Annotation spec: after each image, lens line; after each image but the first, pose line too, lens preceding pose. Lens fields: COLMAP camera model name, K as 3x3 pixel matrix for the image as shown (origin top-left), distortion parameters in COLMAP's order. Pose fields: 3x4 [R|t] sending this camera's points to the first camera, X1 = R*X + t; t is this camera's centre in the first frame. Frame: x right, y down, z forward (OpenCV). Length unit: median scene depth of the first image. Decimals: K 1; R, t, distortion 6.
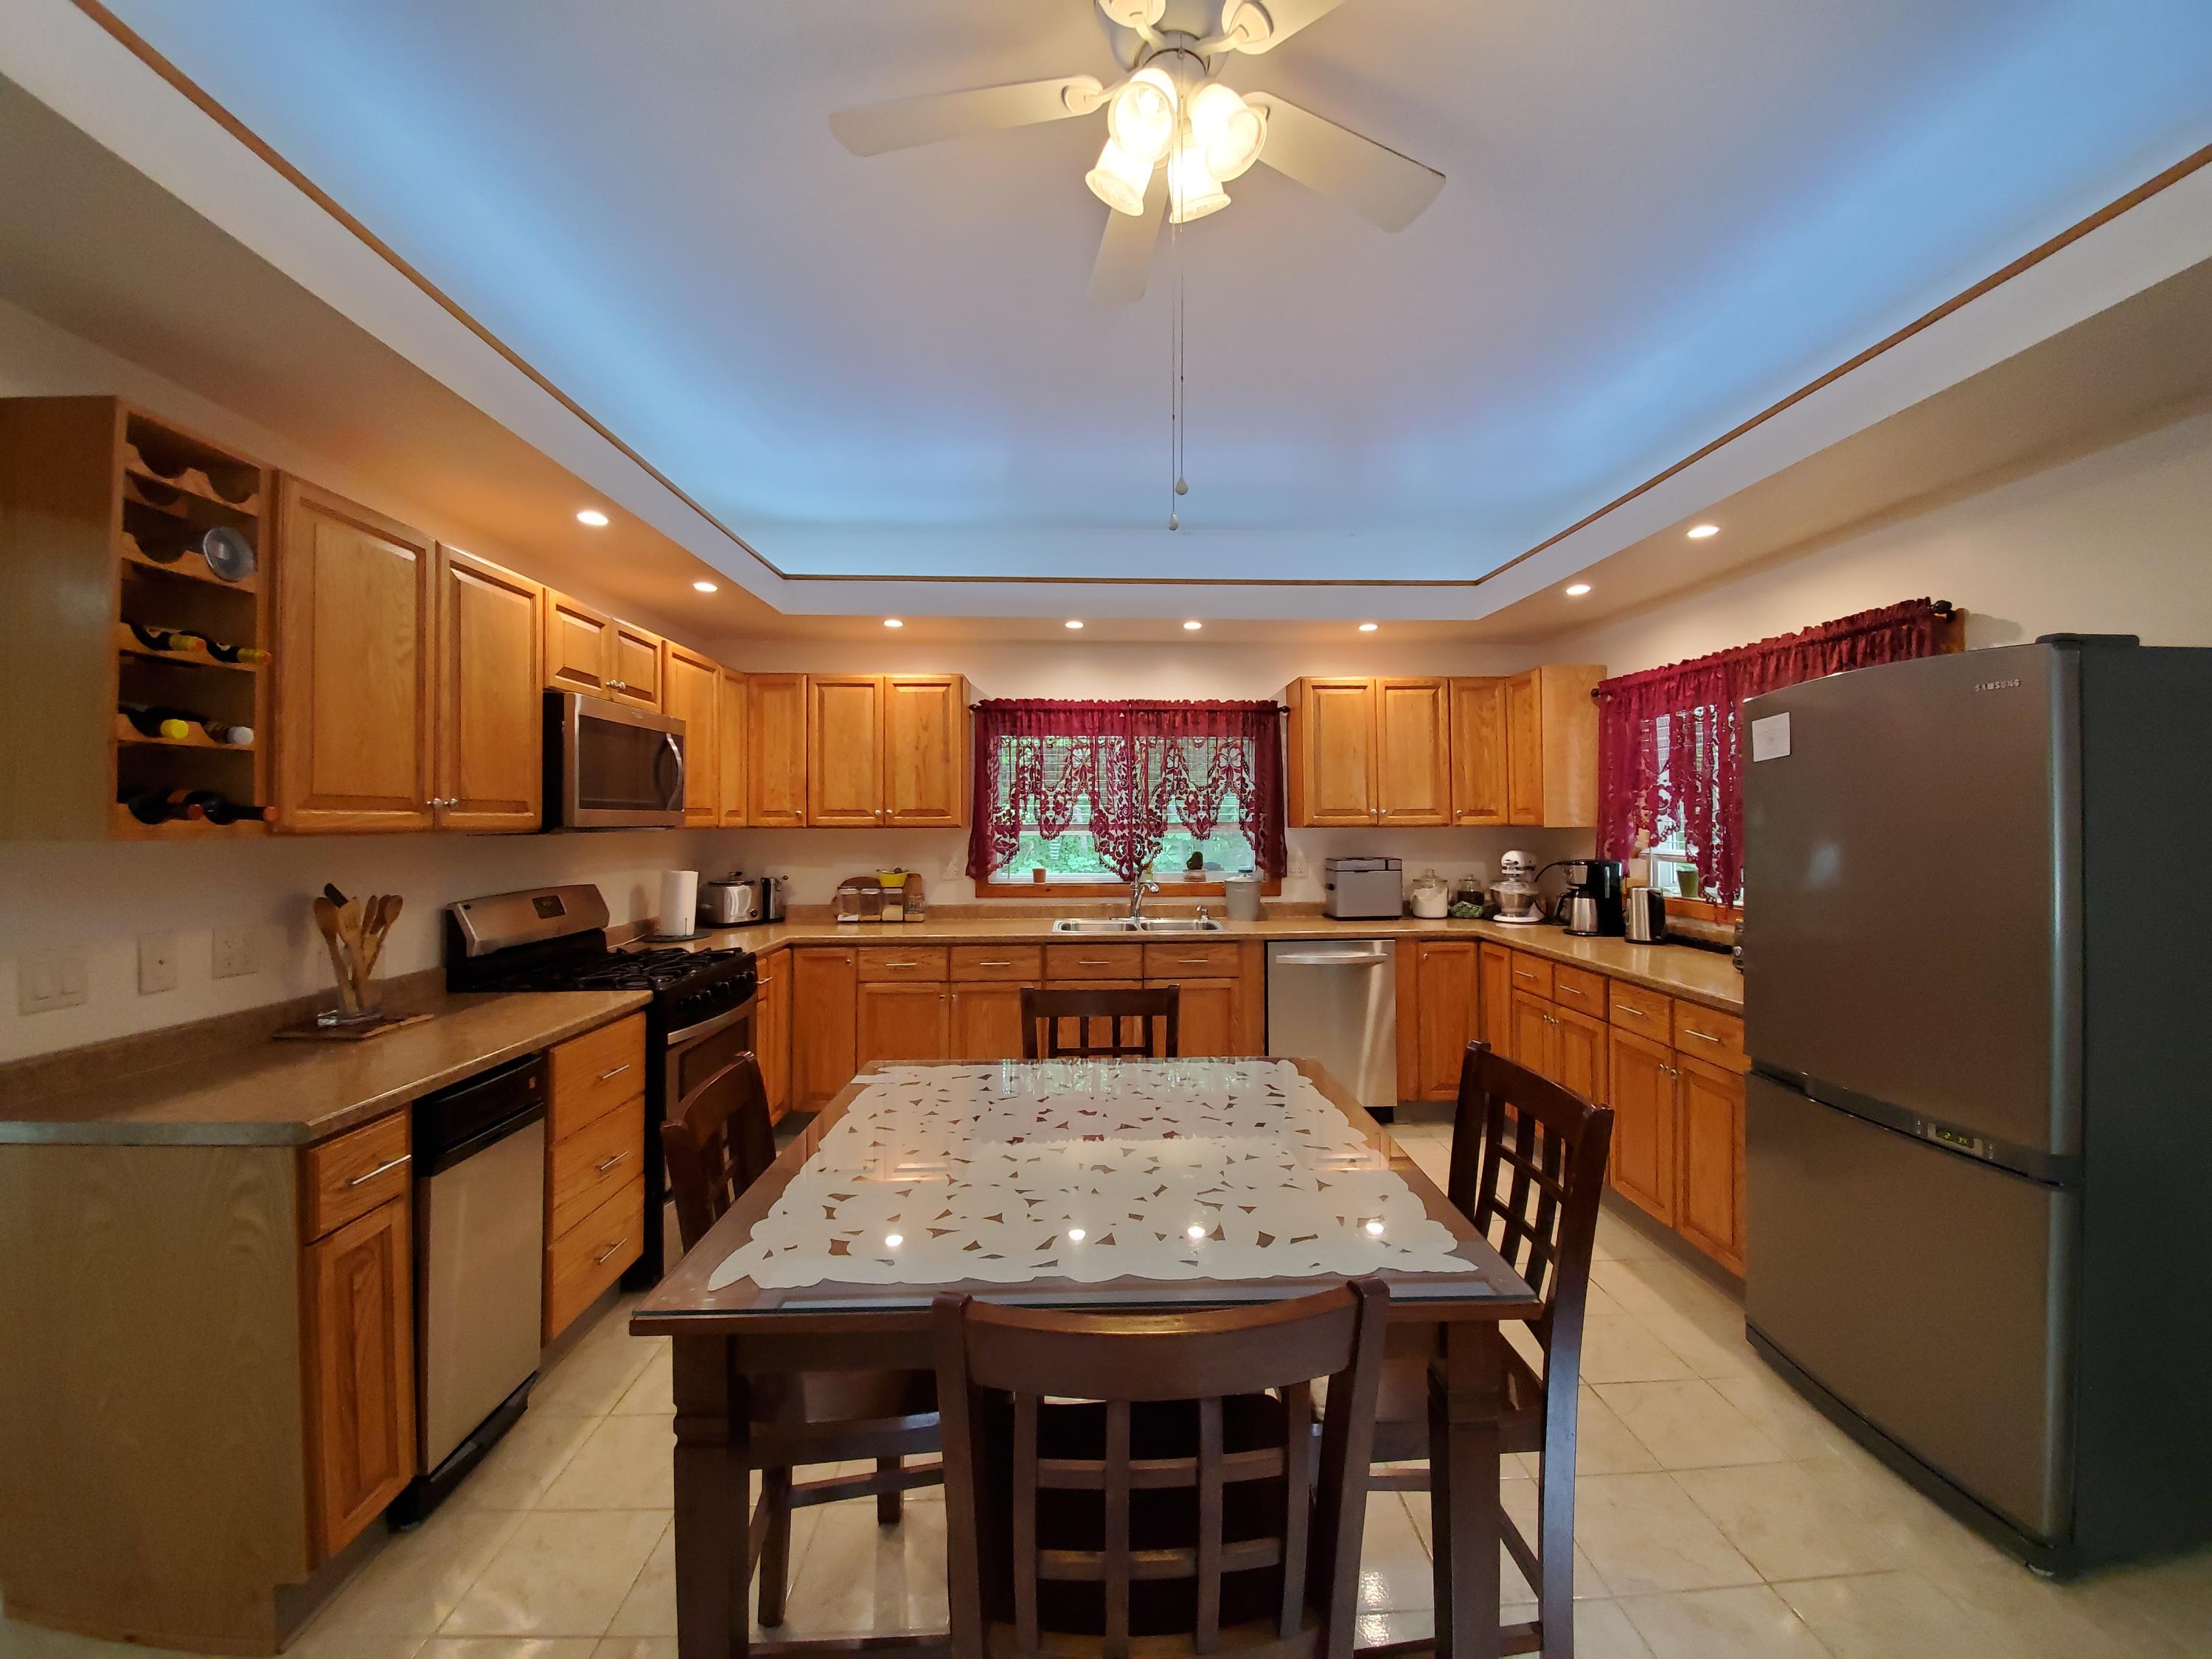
lens RADIAL K [[886.7, 0, 1116.7], [0, 886.7, 820.4], [0, 0, 1]] dist [0.000557, -0.000033]
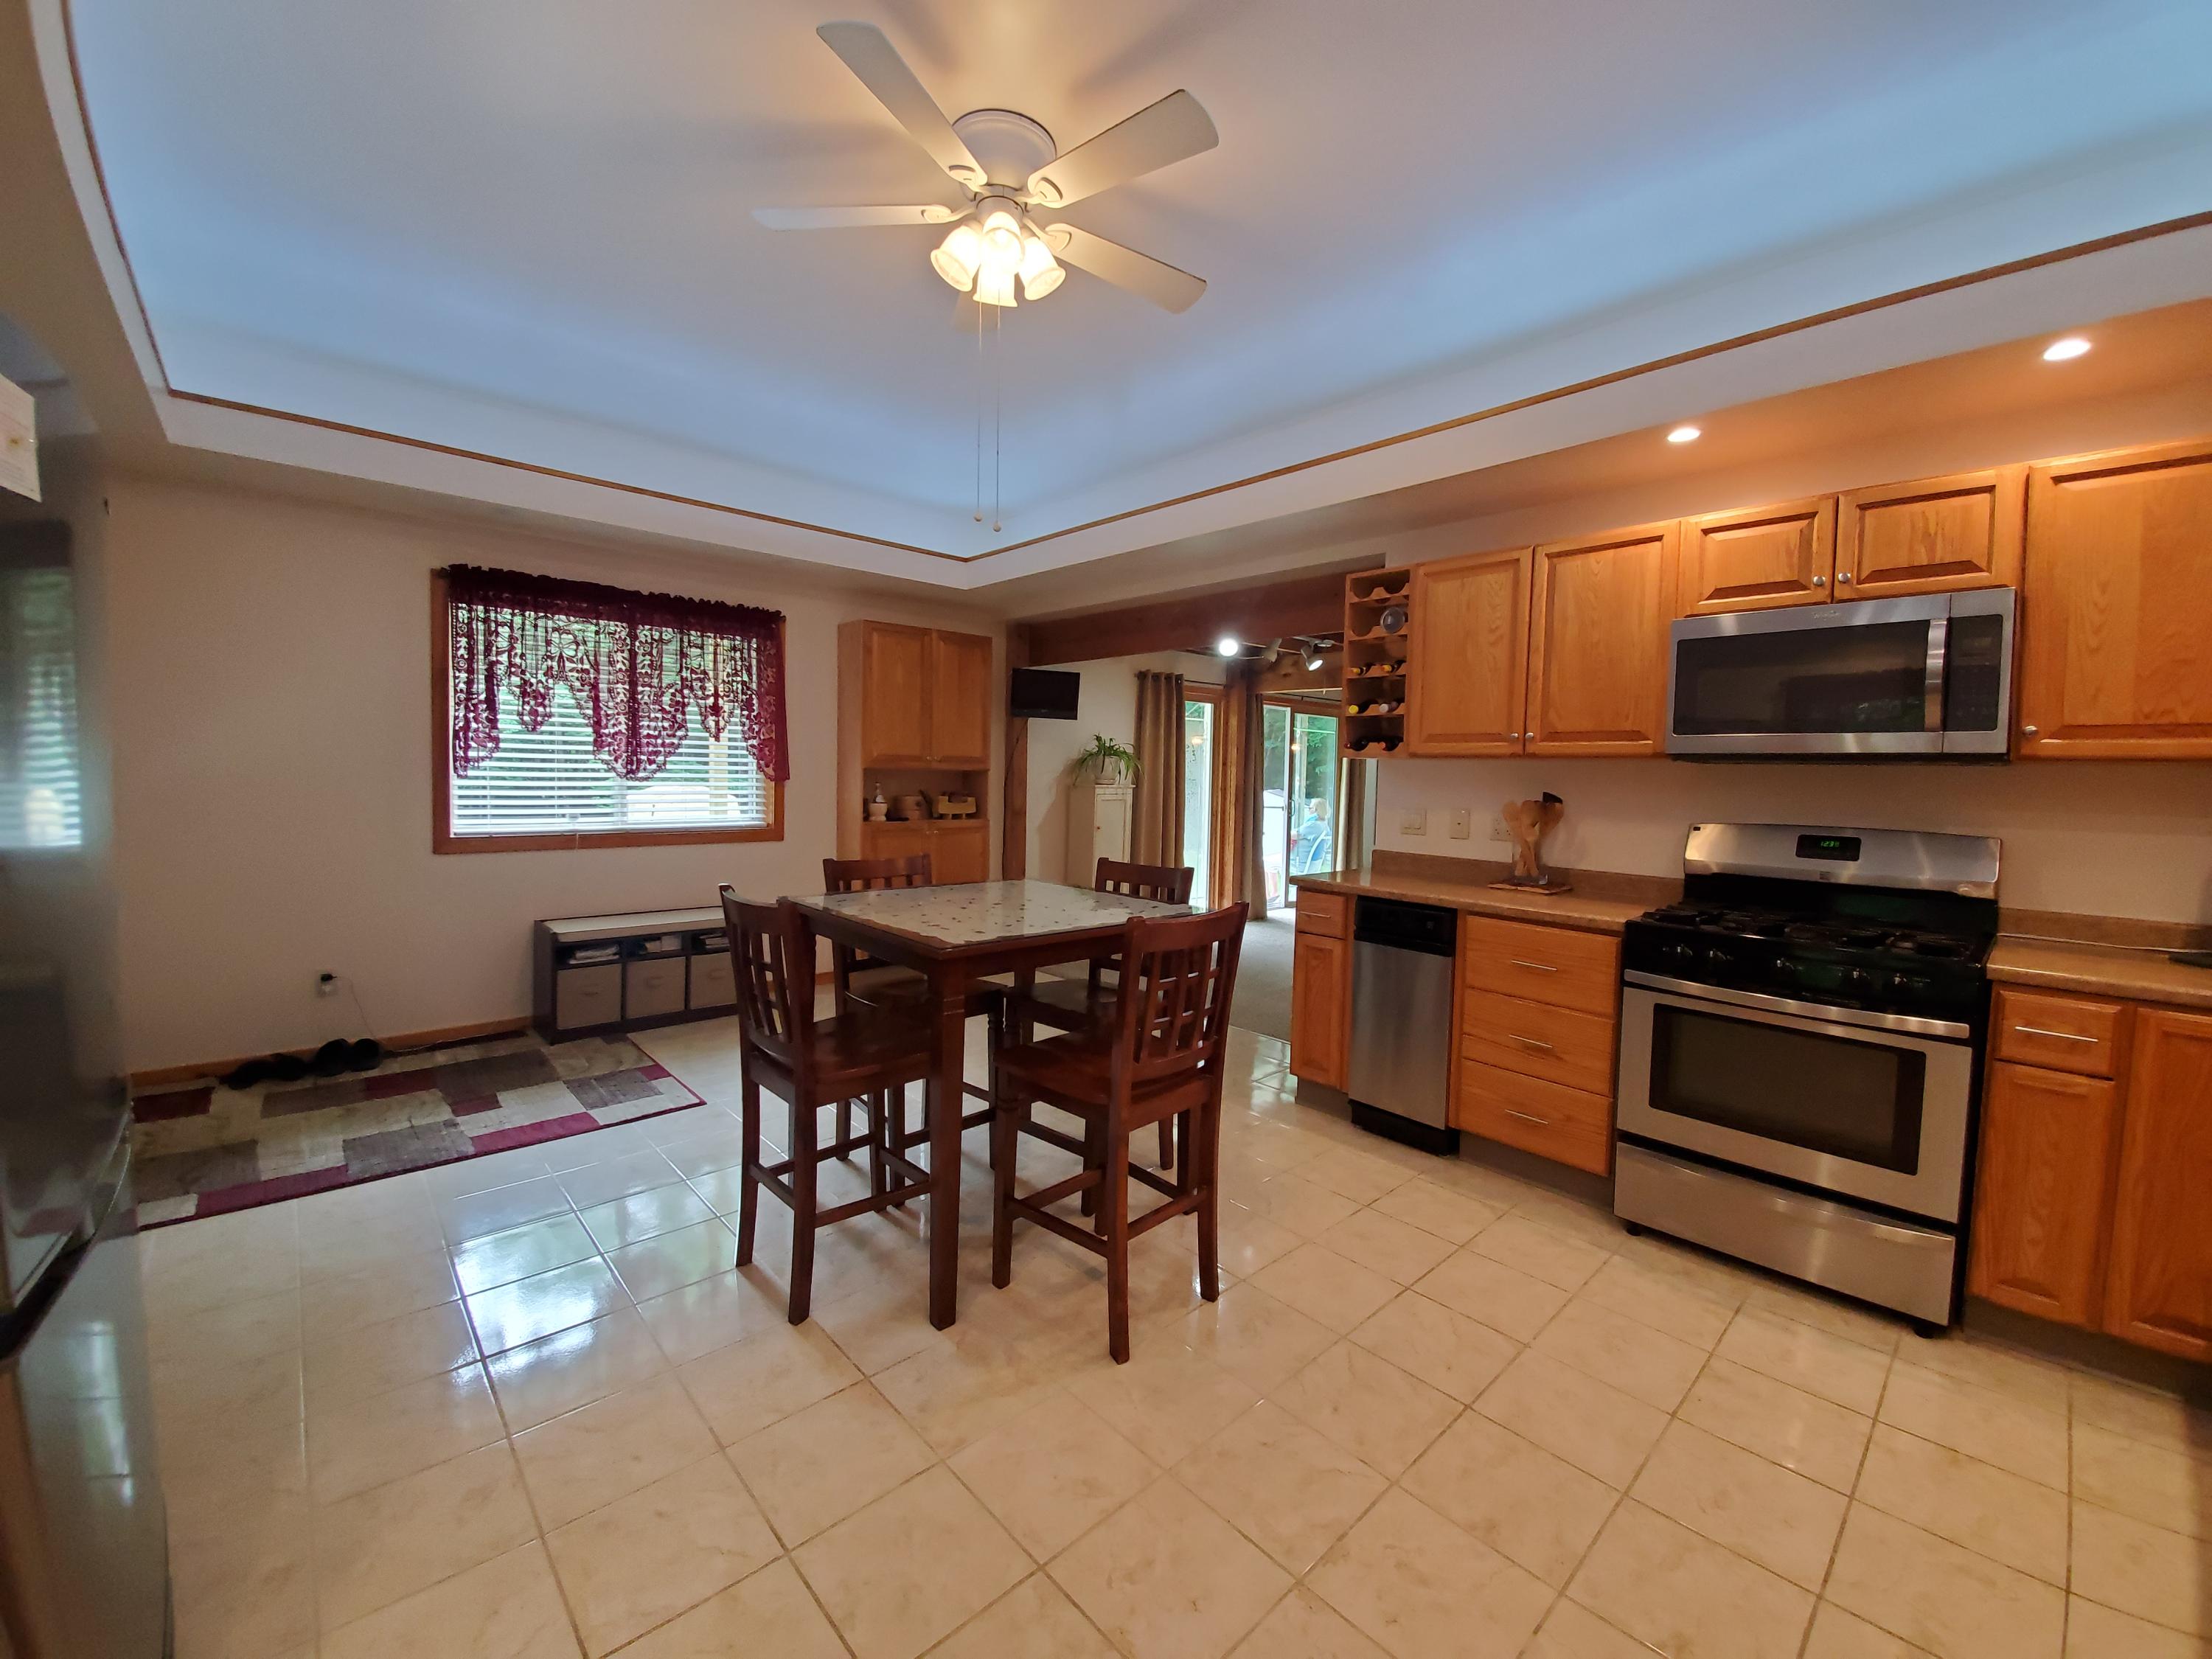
lens RADIAL K [[886.7, 0, 1116.7], [0, 886.7, 820.4], [0, 0, 1]] dist [0.000557, -0.000033]
pose [[-0.762677, 0.023907, -0.646337, 0.604354], [-0.017845, 0.998158, 0.057977, 0.041988], [0.646533, 0.055752, -0.760846, 1.576647]]
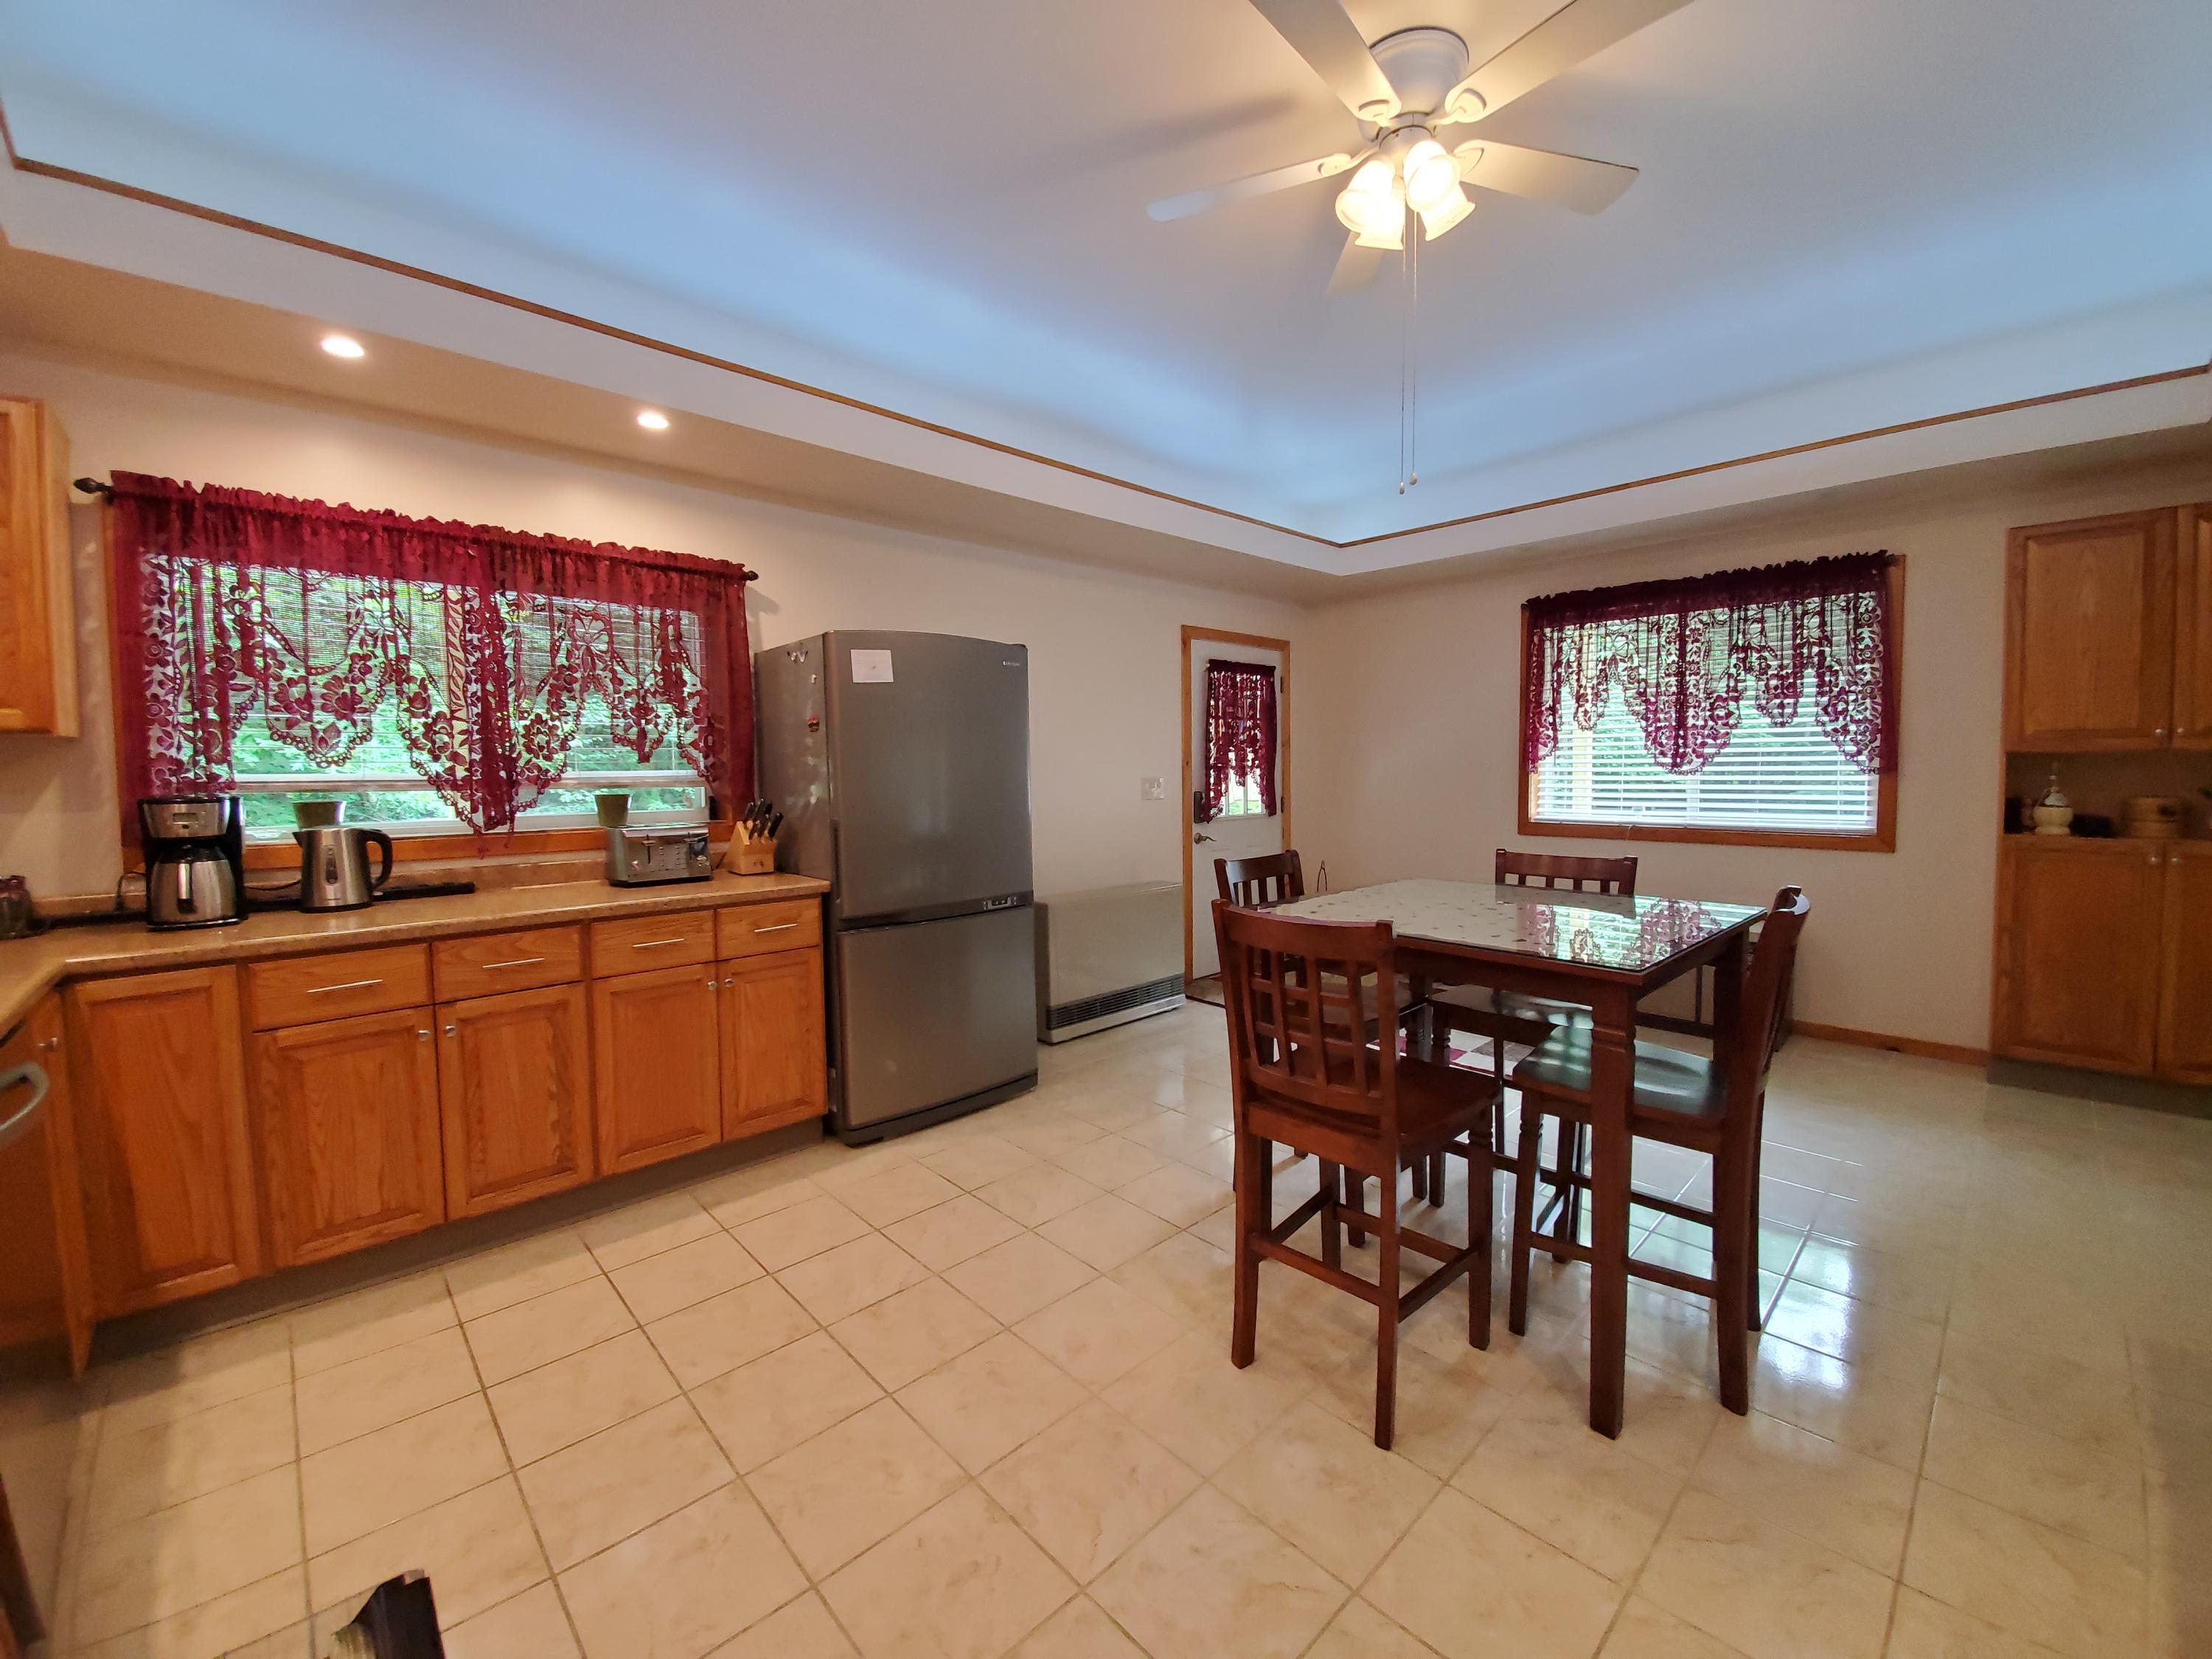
lens RADIAL K [[886.7, 0, 1116.7], [0, 886.7, 820.4], [0, 0, 1]] dist [0.000557, -0.000033]
pose [[-0.652718, -0.037487, 0.756673, -0.477516], [0.011740, 0.998155, 0.059578, 0.058528], [-0.757510, 0.047771, -0.651073, 1.554812]]
